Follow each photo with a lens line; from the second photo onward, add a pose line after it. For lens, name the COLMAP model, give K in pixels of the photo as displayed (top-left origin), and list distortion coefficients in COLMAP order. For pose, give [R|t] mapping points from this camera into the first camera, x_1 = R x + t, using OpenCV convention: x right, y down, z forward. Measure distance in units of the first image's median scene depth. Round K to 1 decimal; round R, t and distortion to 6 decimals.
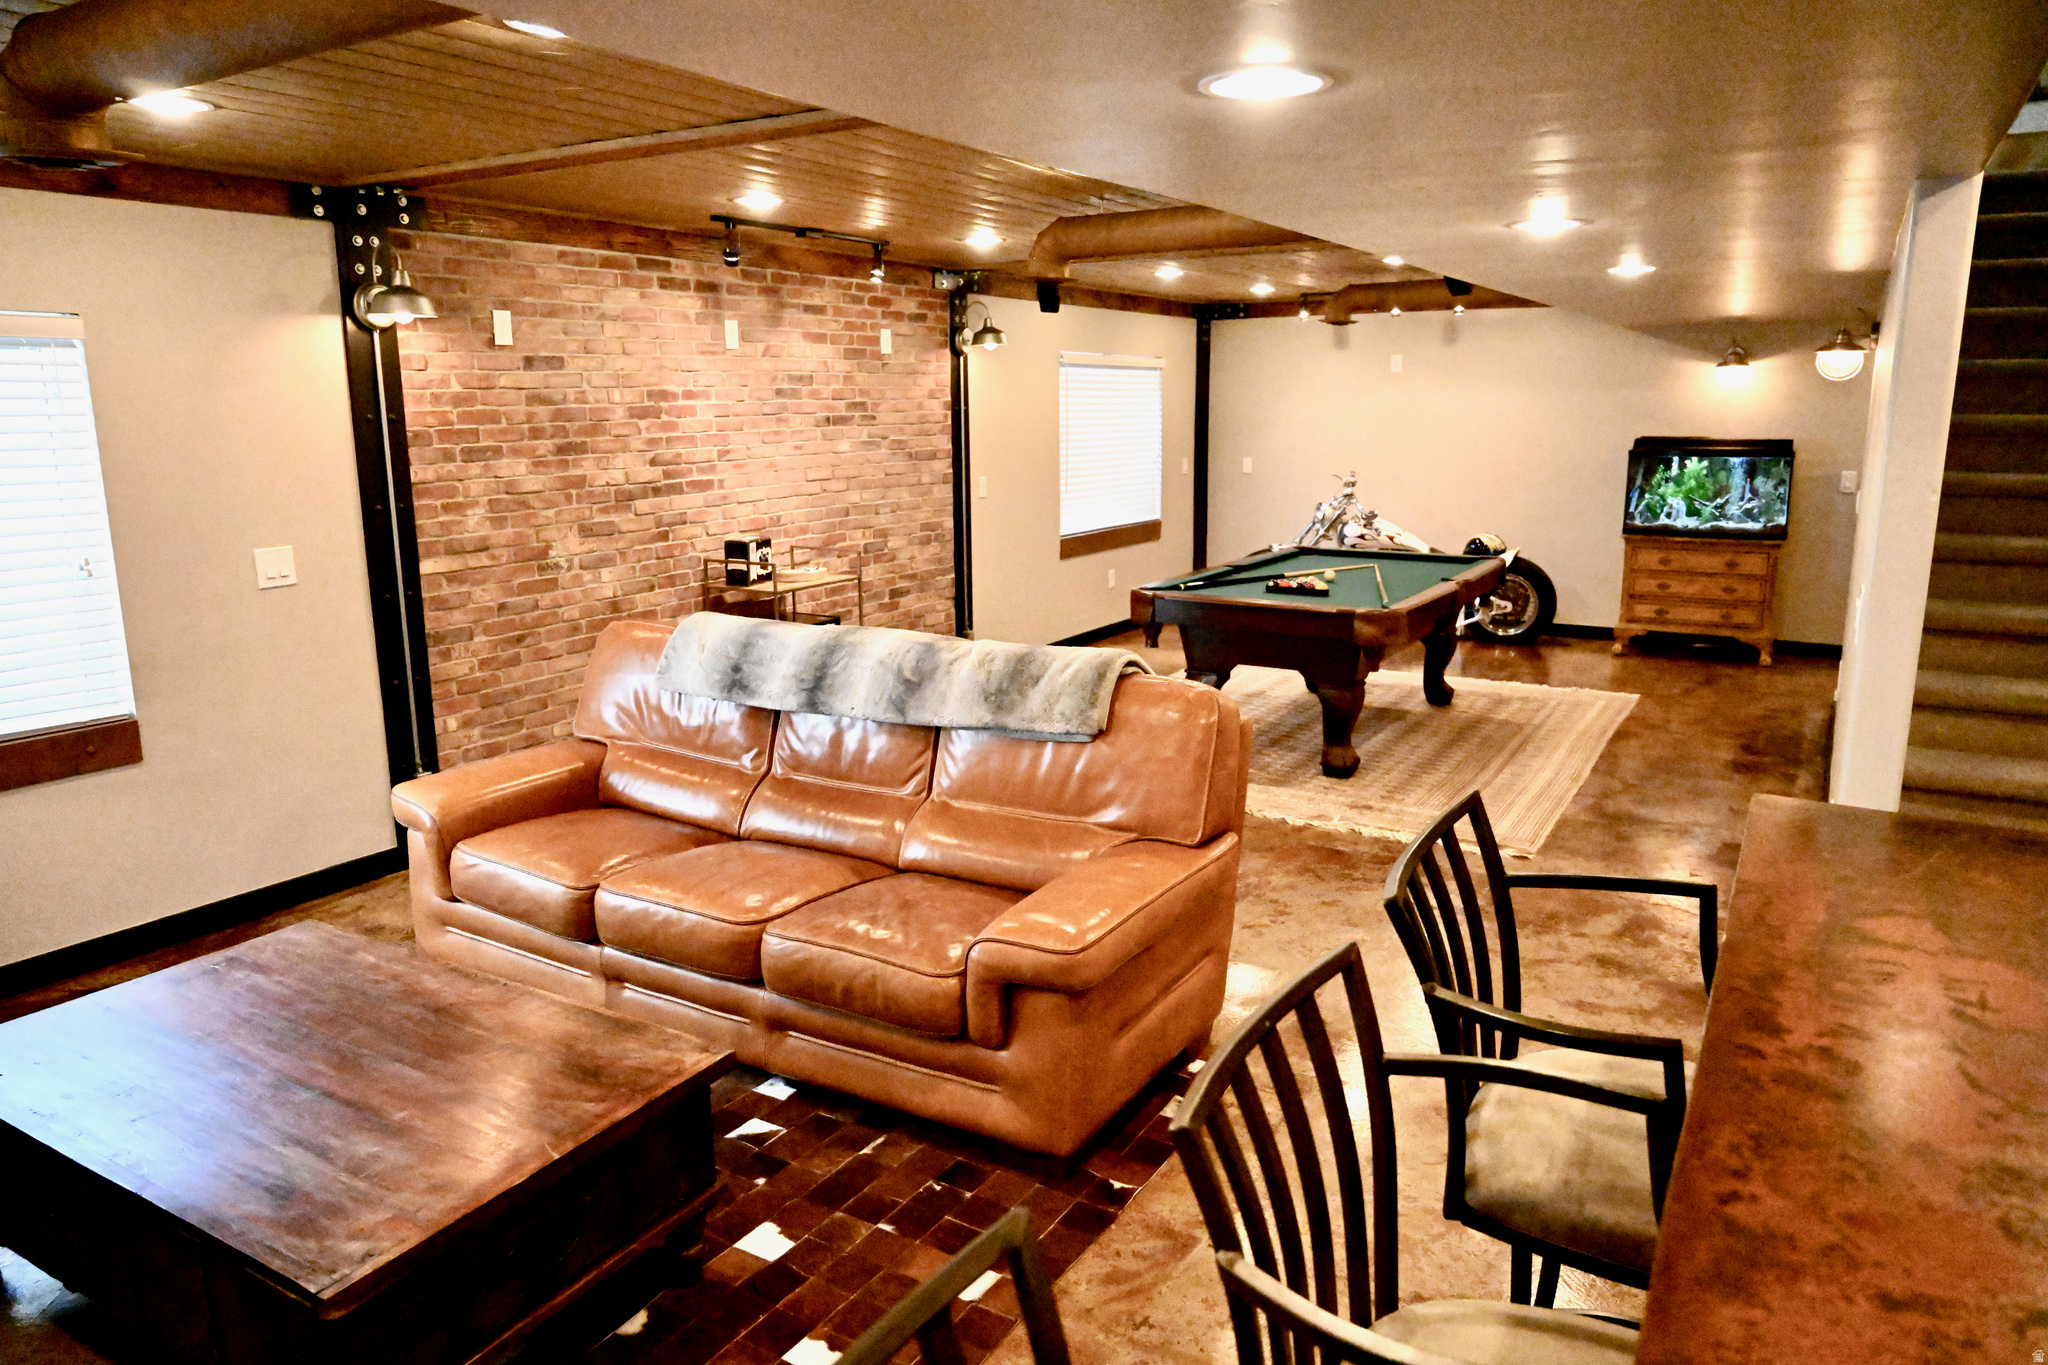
lens RADIAL K [[1366.3, 0, 1024.0], [0, 1366.3, 682.5], [0, 0, 1]] dist [-0.005195, -0.000892]
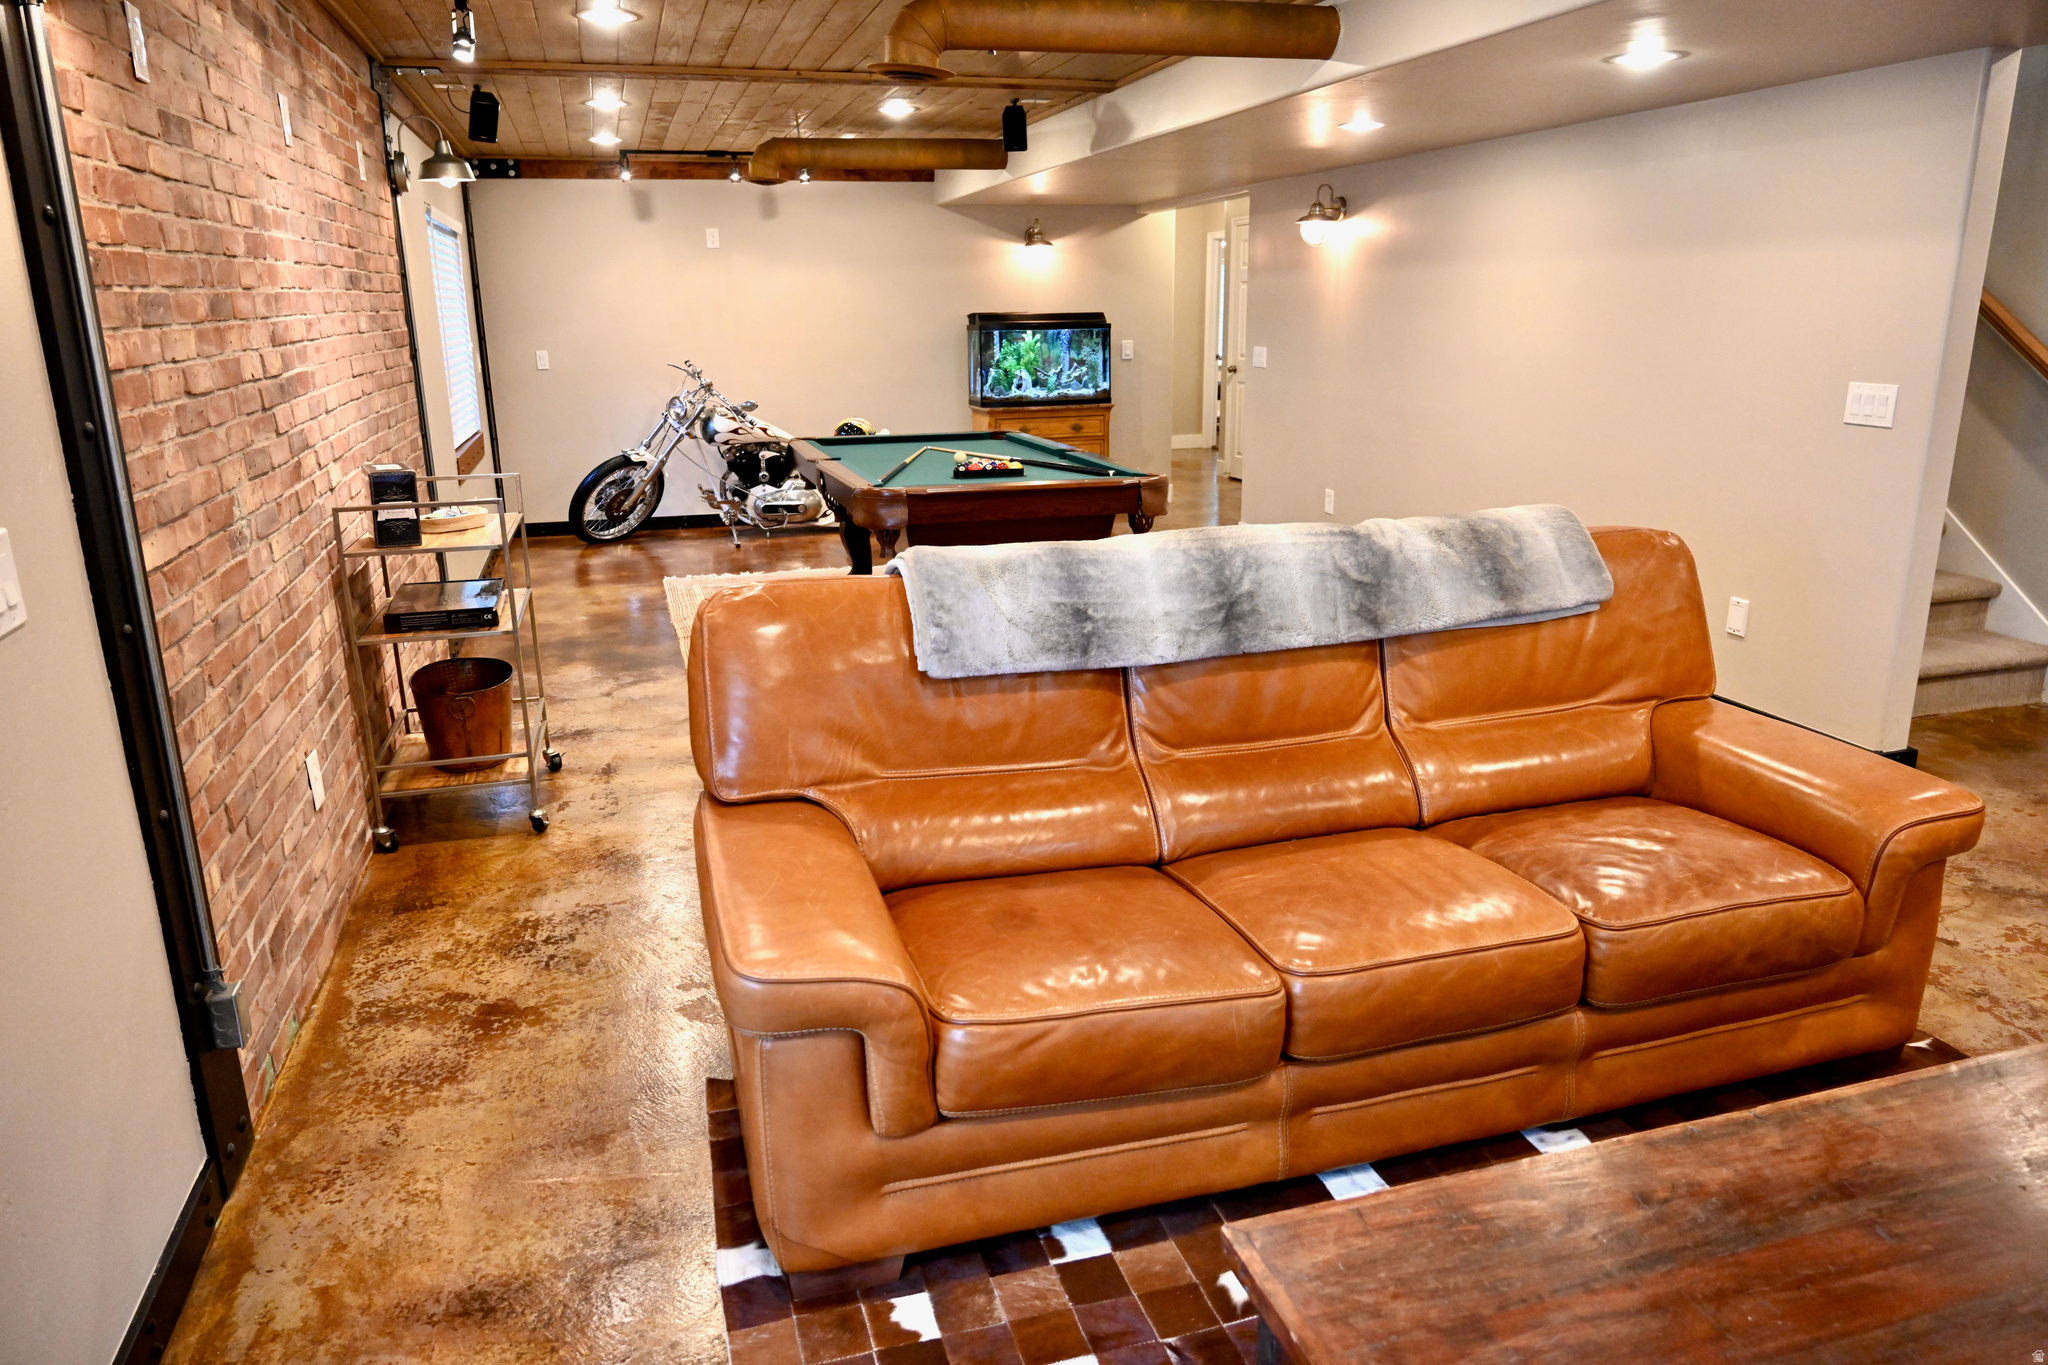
lens RADIAL K [[1366.3, 0, 1024.0], [0, 1366.3, 682.5], [0, 0, 1]] dist [-0.005195, -0.000892]
pose [[0.677878, -0.200271, 0.707370, -0.332757], [0.158273, 0.979374, 0.125606, -0.031125], [-0.717935, 0.026812, 0.695594, 0.272685]]
